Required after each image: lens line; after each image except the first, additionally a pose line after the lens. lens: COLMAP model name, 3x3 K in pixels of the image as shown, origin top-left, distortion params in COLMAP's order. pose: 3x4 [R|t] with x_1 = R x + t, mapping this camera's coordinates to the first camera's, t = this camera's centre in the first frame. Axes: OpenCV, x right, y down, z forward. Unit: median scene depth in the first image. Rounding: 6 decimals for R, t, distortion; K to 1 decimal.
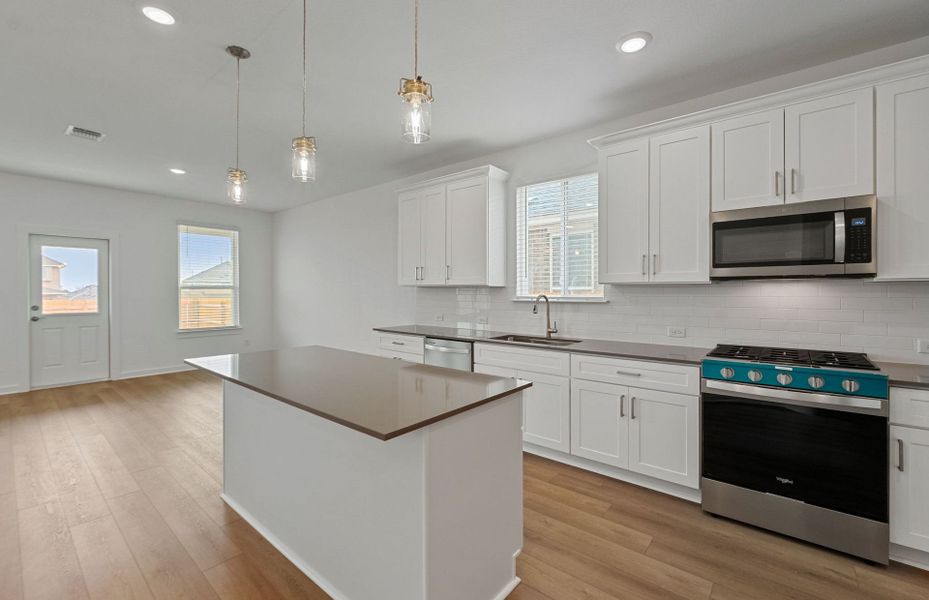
lens RADIAL K [[390.0, 0, 468.0], [0, 390.0, 291.9], [0, 0, 1]] dist [-0.009658, -0.000117]
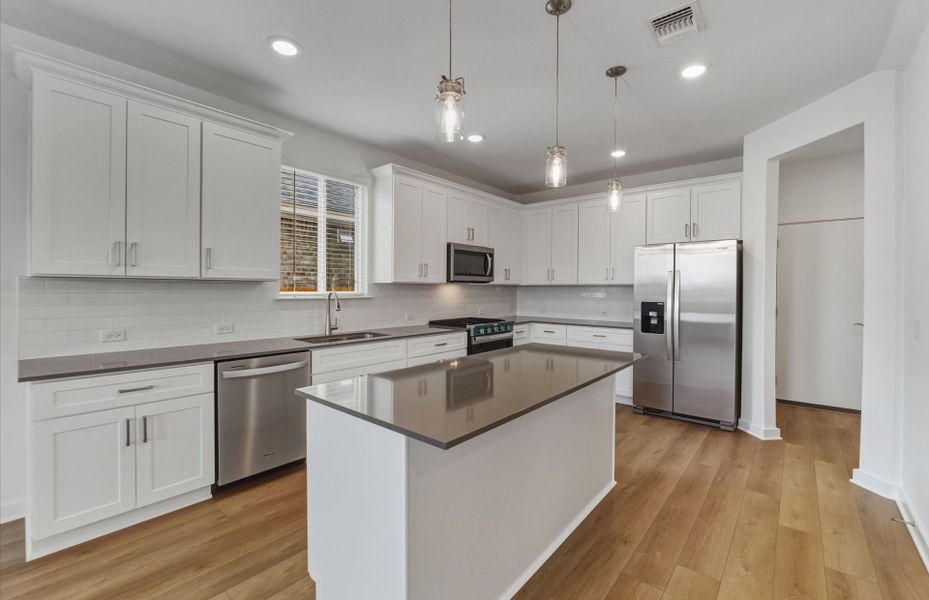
lens RADIAL K [[390.0, 0, 468.0], [0, 390.0, 291.9], [0, 0, 1]] dist [-0.009658, -0.000117]
pose [[0.017732, -0.008704, 0.999805, -1.141175], [-0.004858, 0.999950, 0.008791, -0.003497], [-0.999831, -0.005013, 0.017689, 0.933269]]
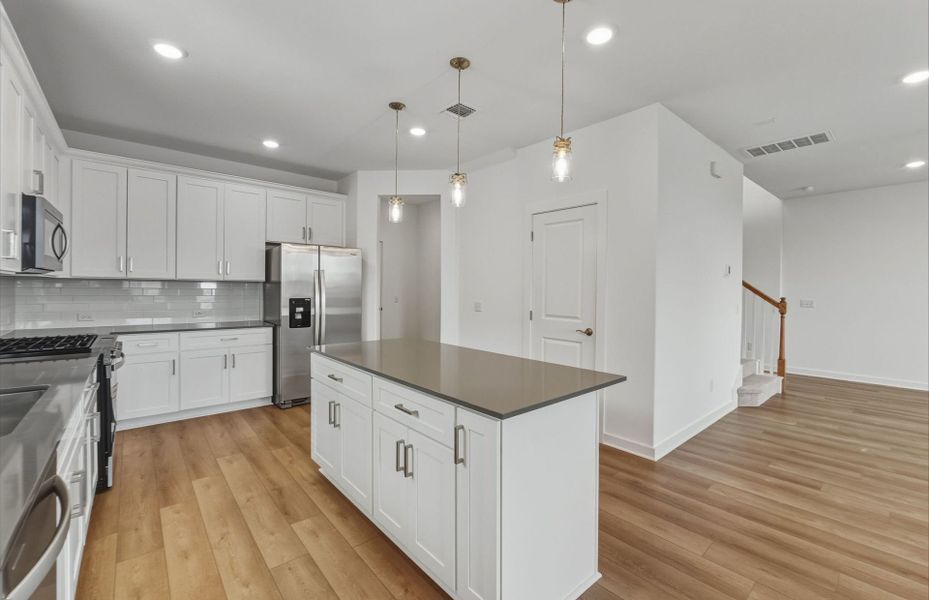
lens RADIAL K [[402.3, 0, 465.9], [0, 402.3, 282.6], [0, 0, 1]] dist [0.000841, 0.000060]
pose [[-0.982416, -0.010184, 0.186426, -0.539464], [-0.012852, 0.999831, -0.013108, -0.006021], [-0.186261, -0.015274, -0.982381, 1.809207]]
